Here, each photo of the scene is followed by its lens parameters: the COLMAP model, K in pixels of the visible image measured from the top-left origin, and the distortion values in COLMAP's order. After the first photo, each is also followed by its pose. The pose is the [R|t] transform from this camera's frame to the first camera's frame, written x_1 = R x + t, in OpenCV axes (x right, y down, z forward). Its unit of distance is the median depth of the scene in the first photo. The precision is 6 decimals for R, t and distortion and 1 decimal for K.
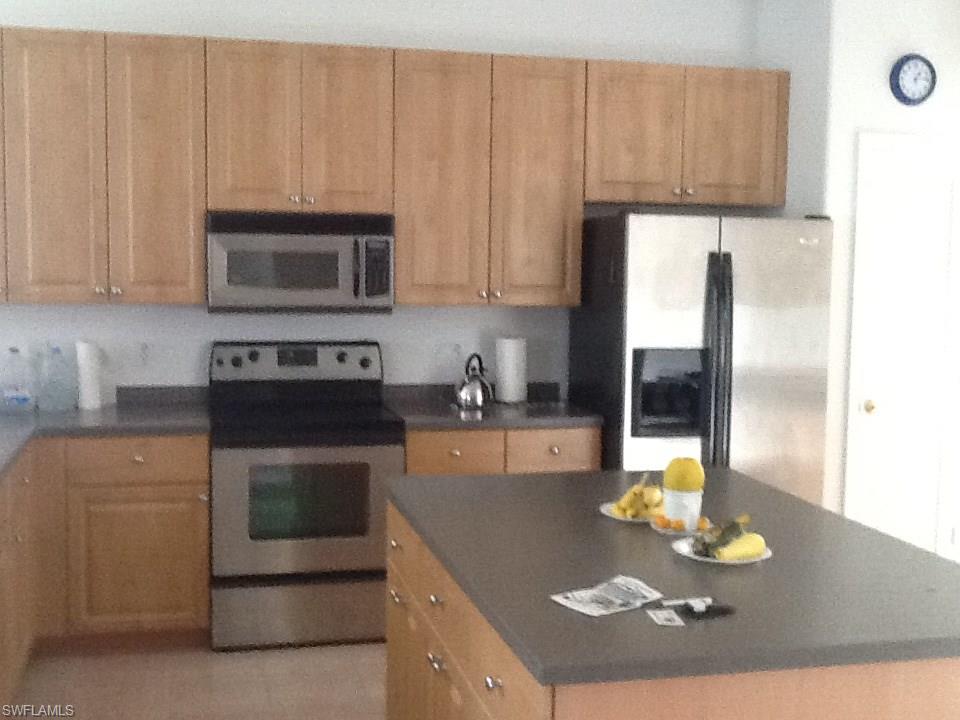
lens RADIAL K [[1177.0, 0, 480.0], [0, 1177.0, 360.0], [0, 0, 1]] dist [0.019171, -0.028525]
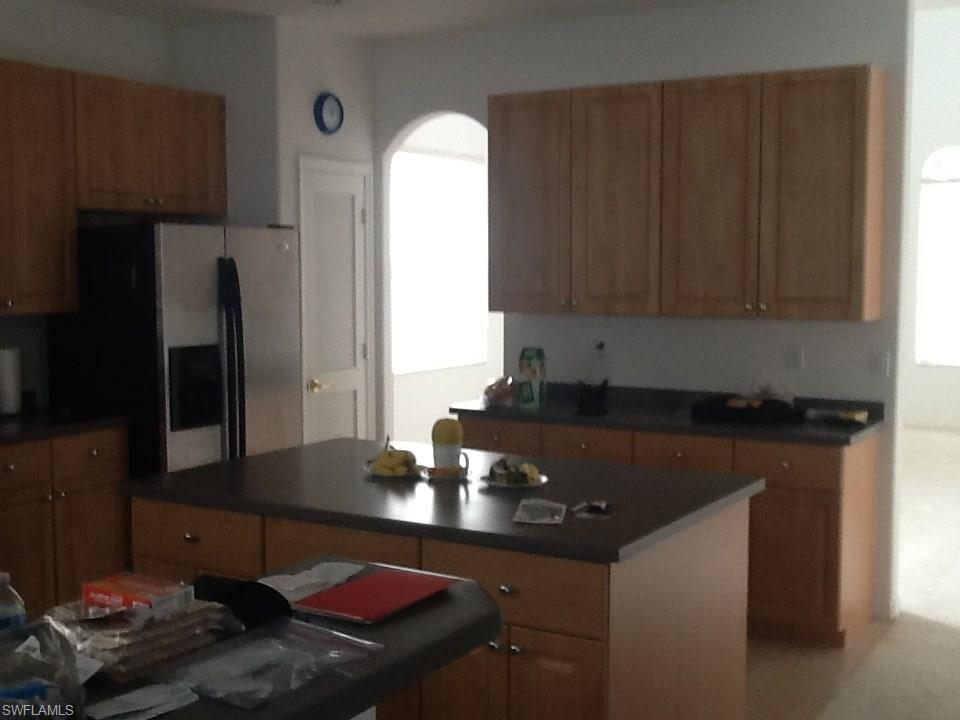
lens RADIAL K [[1177.0, 0, 480.0], [0, 1177.0, 360.0], [0, 0, 1]] dist [0.019171, -0.028525]
pose [[0.725808, -0.071359, 0.684186, -0.373002], [0.072443, 0.997003, 0.027135, -0.006751], [-0.684072, 0.029870, 0.728803, 0.019503]]
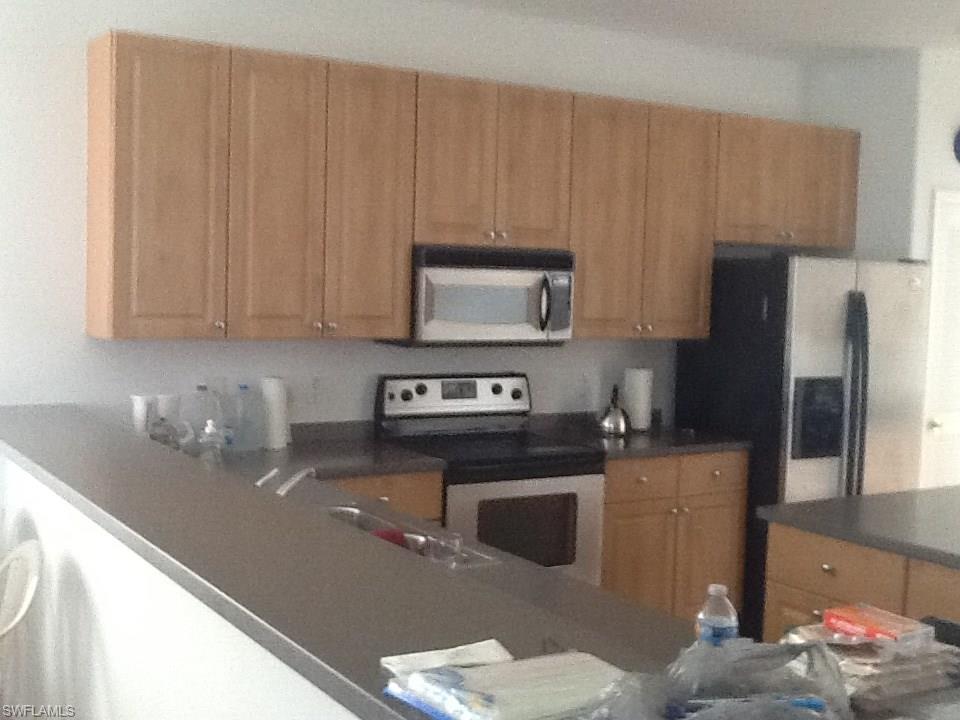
lens RADIAL K [[1177.0, 0, 480.0], [0, 1177.0, 360.0], [0, 0, 1]] dist [0.019171, -0.028525]
pose [[0.955183, -0.008120, 0.295906, -0.444834], [0.012216, 0.999853, -0.011996, -0.016336], [-0.295765, 0.015073, 0.955142, 0.032309]]
